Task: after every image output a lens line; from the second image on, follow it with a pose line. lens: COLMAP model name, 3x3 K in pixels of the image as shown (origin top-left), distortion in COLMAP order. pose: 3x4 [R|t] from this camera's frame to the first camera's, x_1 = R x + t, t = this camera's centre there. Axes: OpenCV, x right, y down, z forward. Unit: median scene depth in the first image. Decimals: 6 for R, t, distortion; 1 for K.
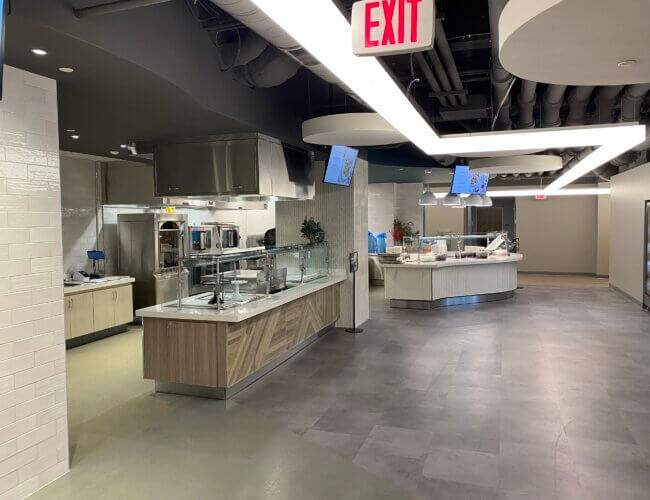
lens RADIAL K [[497.0, 0, 327.4], [0, 497.0, 248.8], [0, 0, 1]] dist [0.008936, -0.005102]
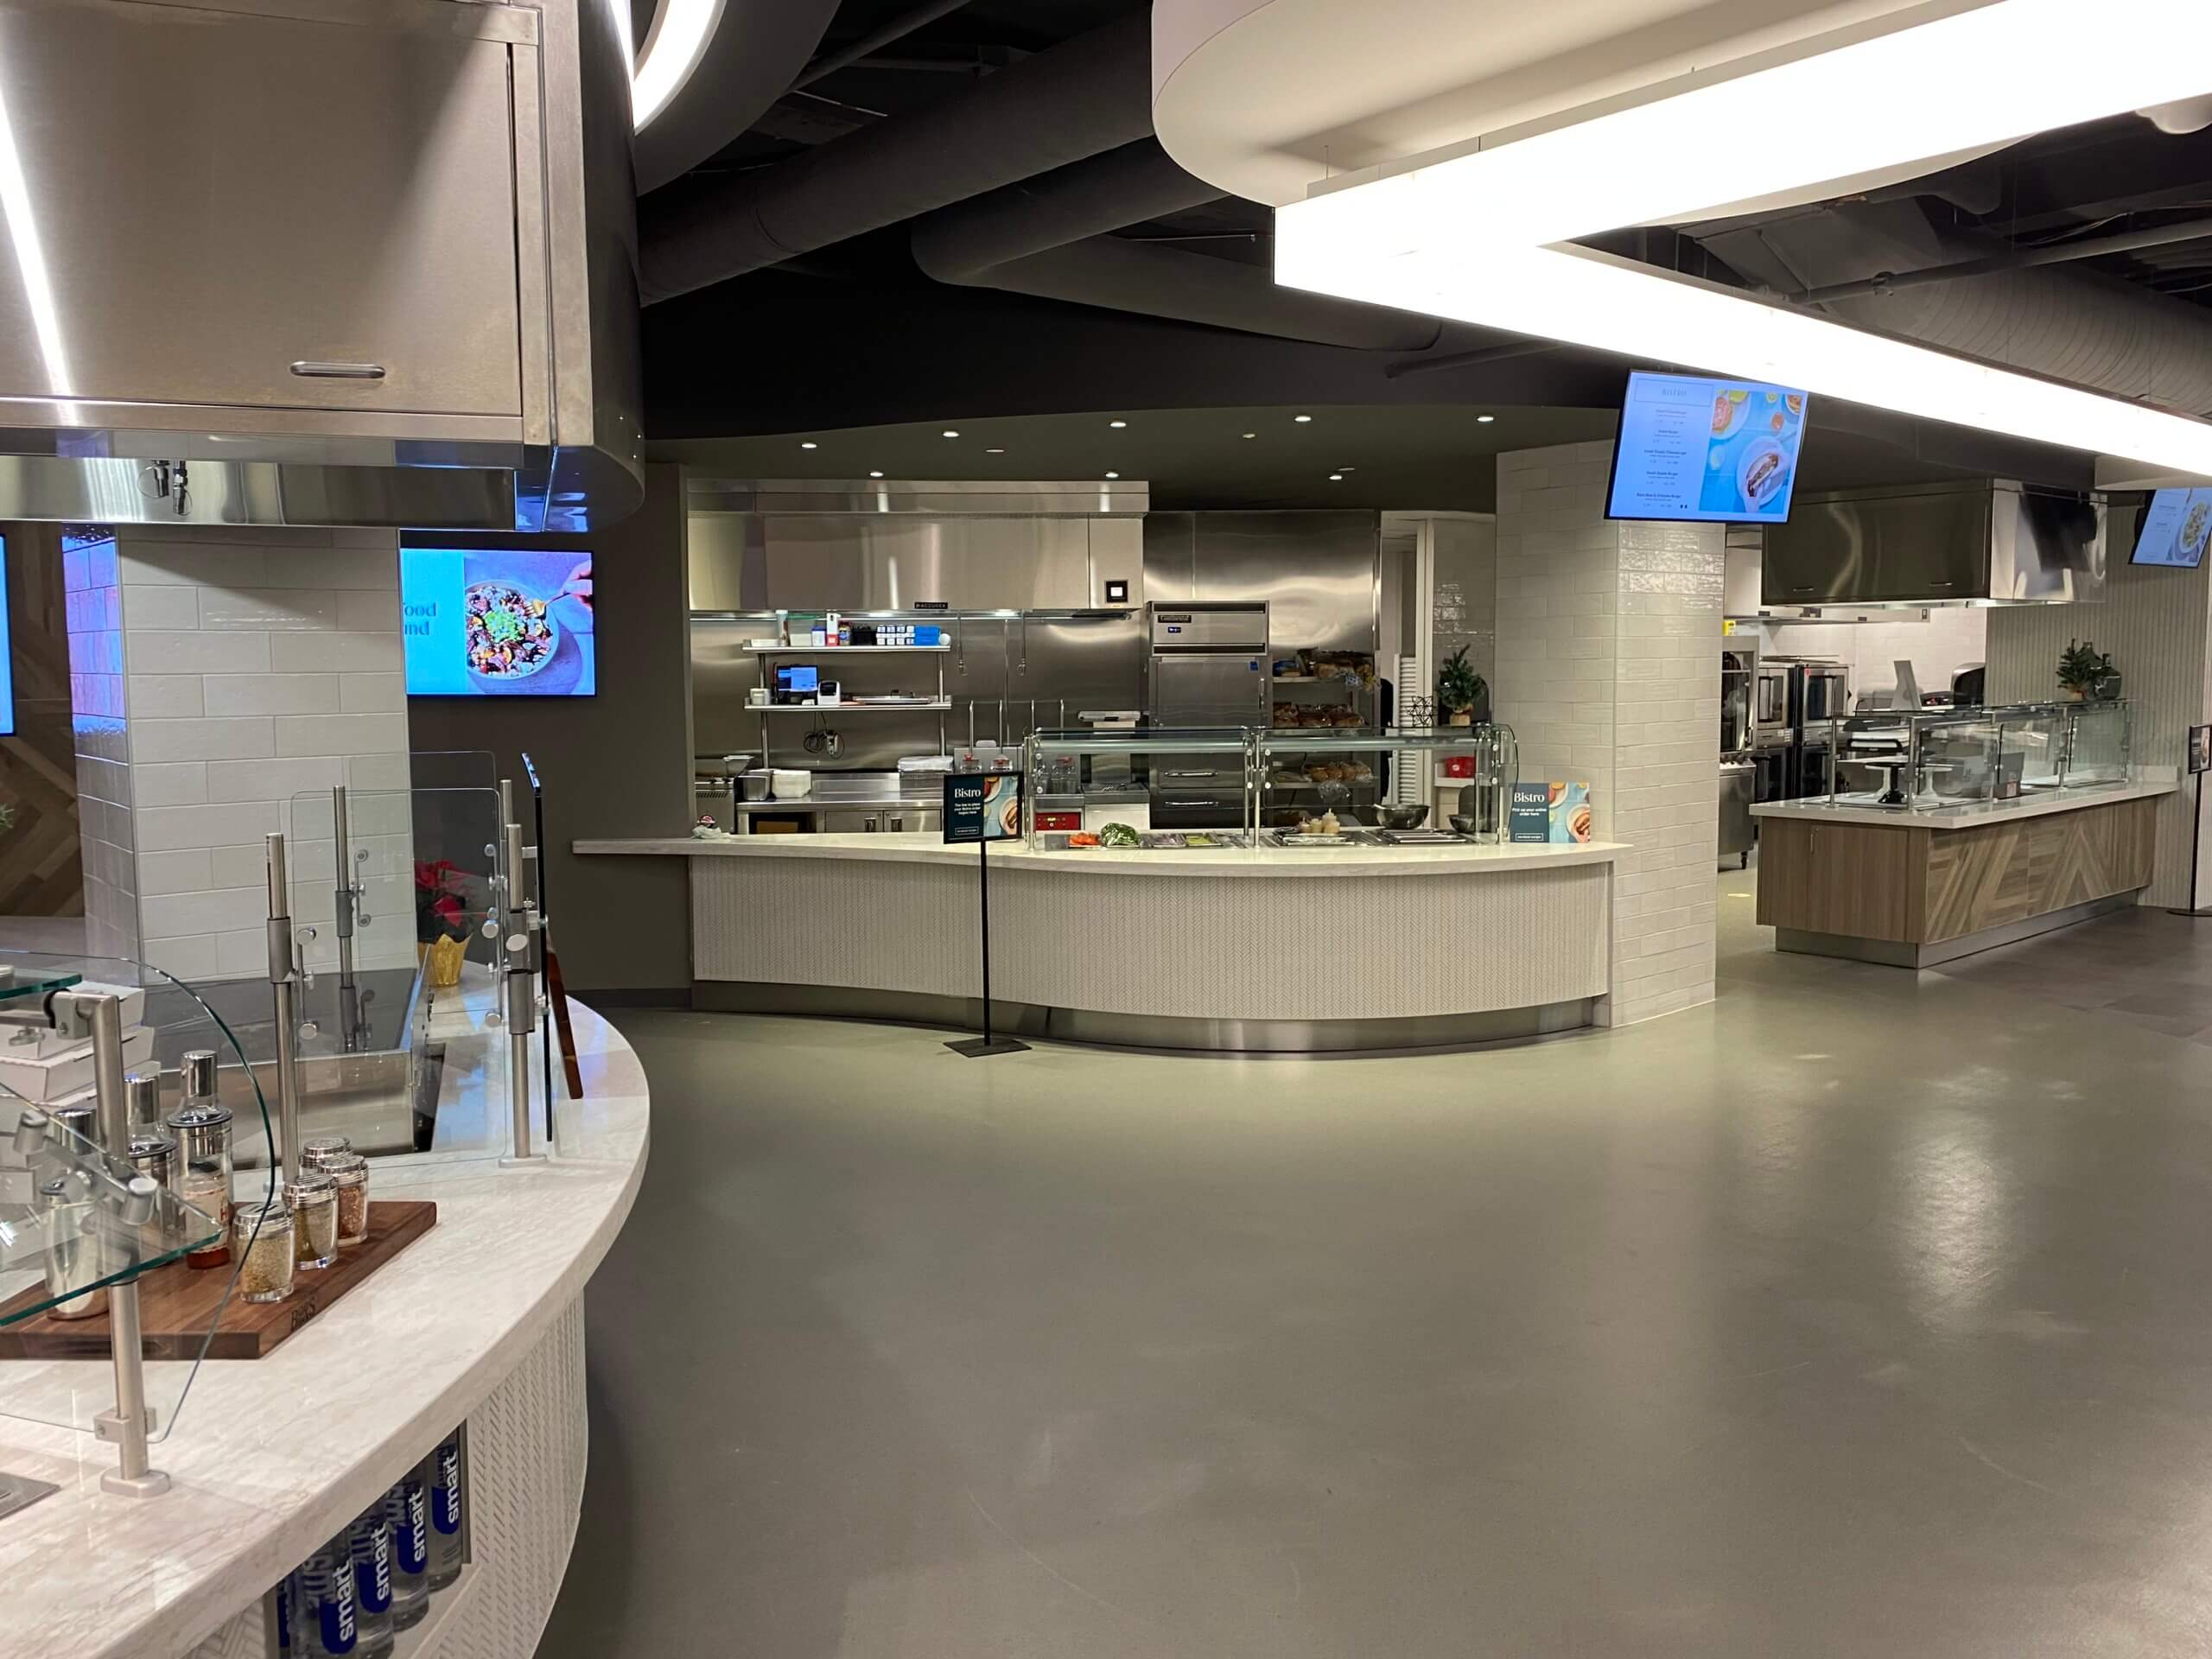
lens RADIAL K [[1650.9, 0, 1107.6], [0, 1650.9, 811.5], [0, 0, 1]] dist [0.006139, -0.001809]
pose [[0.864755, 0.044983, -0.500175, -0.054442], [-0.026000, 0.998655, 0.044862, 0.051798], [0.501521, -0.025790, 0.864761, -0.839773]]
